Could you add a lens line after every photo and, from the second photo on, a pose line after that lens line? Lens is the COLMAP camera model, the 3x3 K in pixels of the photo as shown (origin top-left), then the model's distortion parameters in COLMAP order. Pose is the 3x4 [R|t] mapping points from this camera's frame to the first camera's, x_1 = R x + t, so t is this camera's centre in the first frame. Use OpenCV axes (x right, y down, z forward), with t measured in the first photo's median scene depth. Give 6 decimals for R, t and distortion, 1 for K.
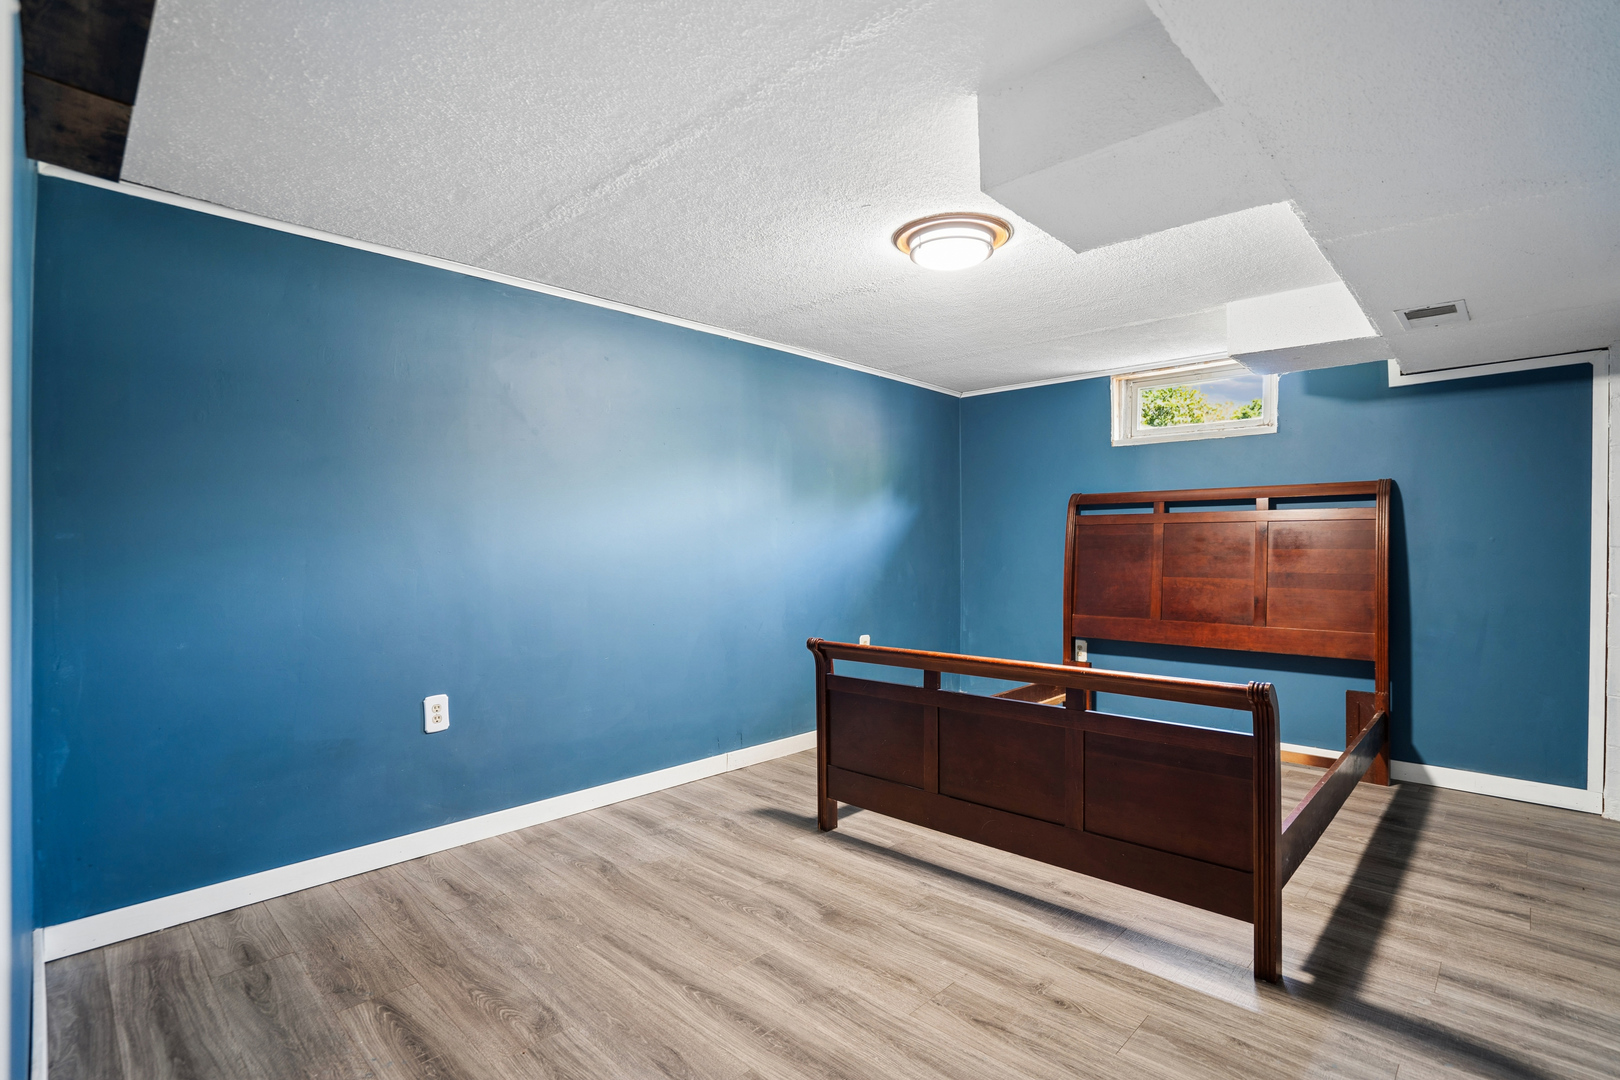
lens RADIAL K [[762.6, 0, 811.0], [0, 762.6, 542.9], [0, 0, 1]] dist [0.001346, 0.000258]
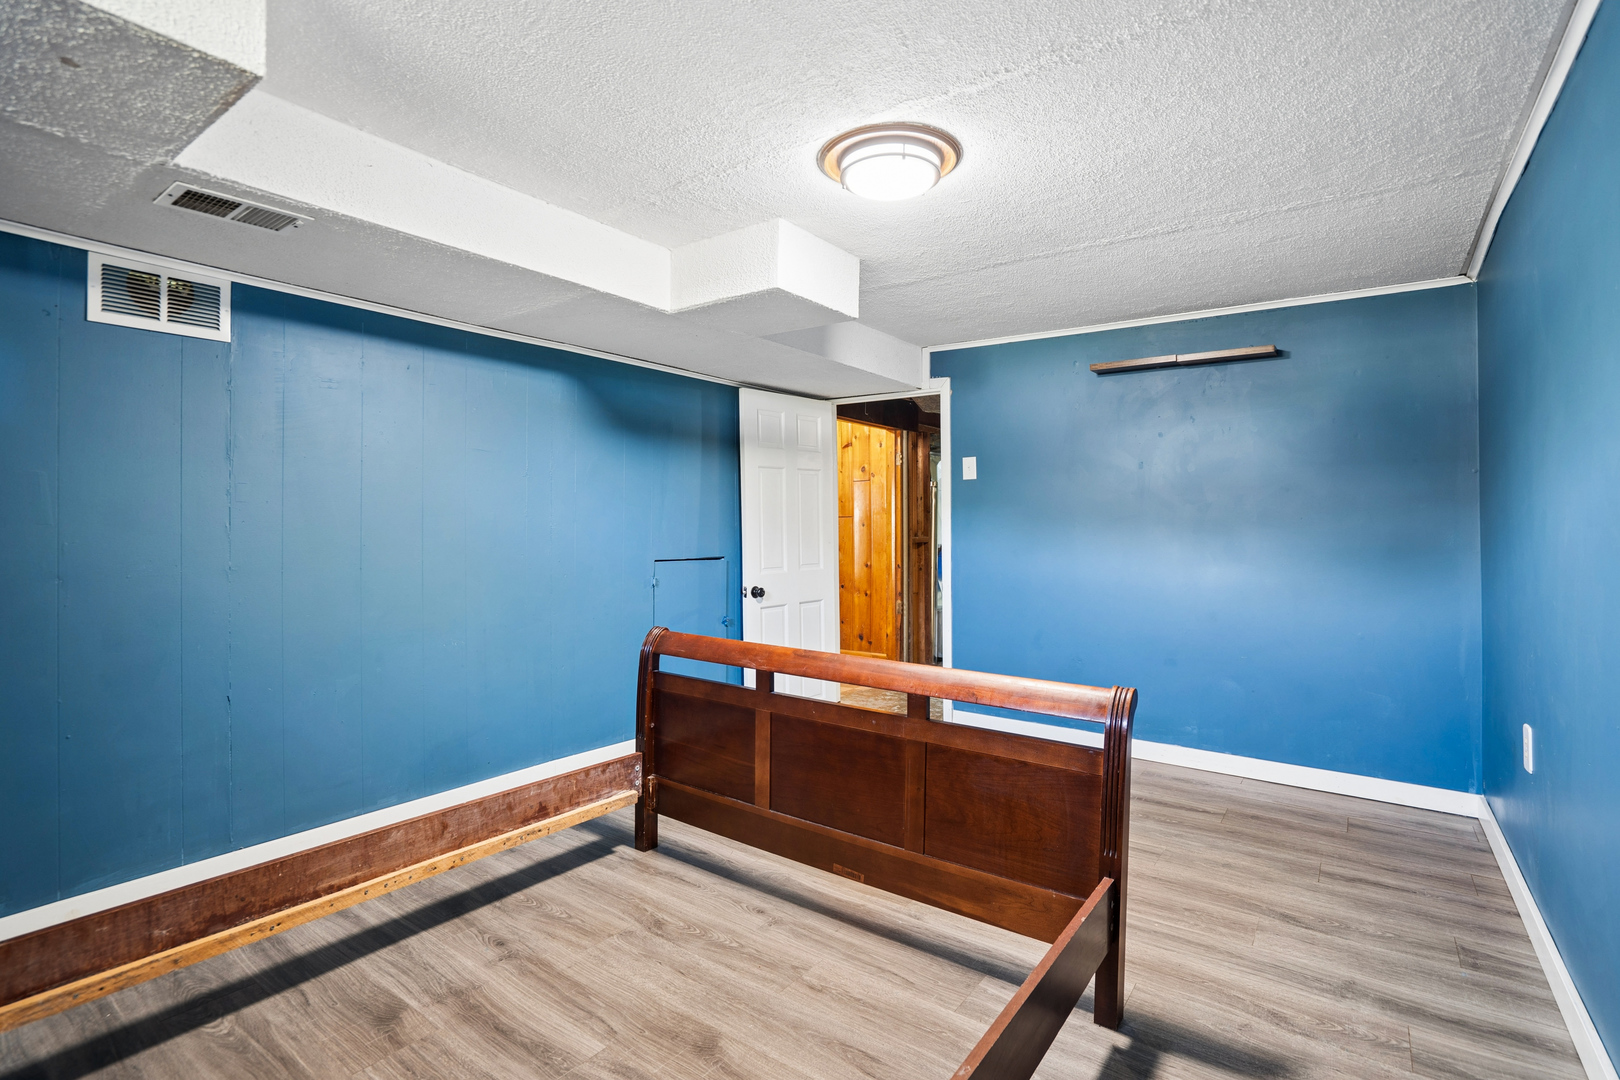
lens RADIAL K [[762.6, 0, 808.9], [0, 762.6, 534.4], [0, 0, 1]] dist [0.001346, 0.000258]
pose [[-0.989759, -0.007821, -0.142537, 0.400261], [-0.007998, 0.999968, 0.000664, 0.007143], [0.142527, 0.001797, -0.989789, 1.854931]]
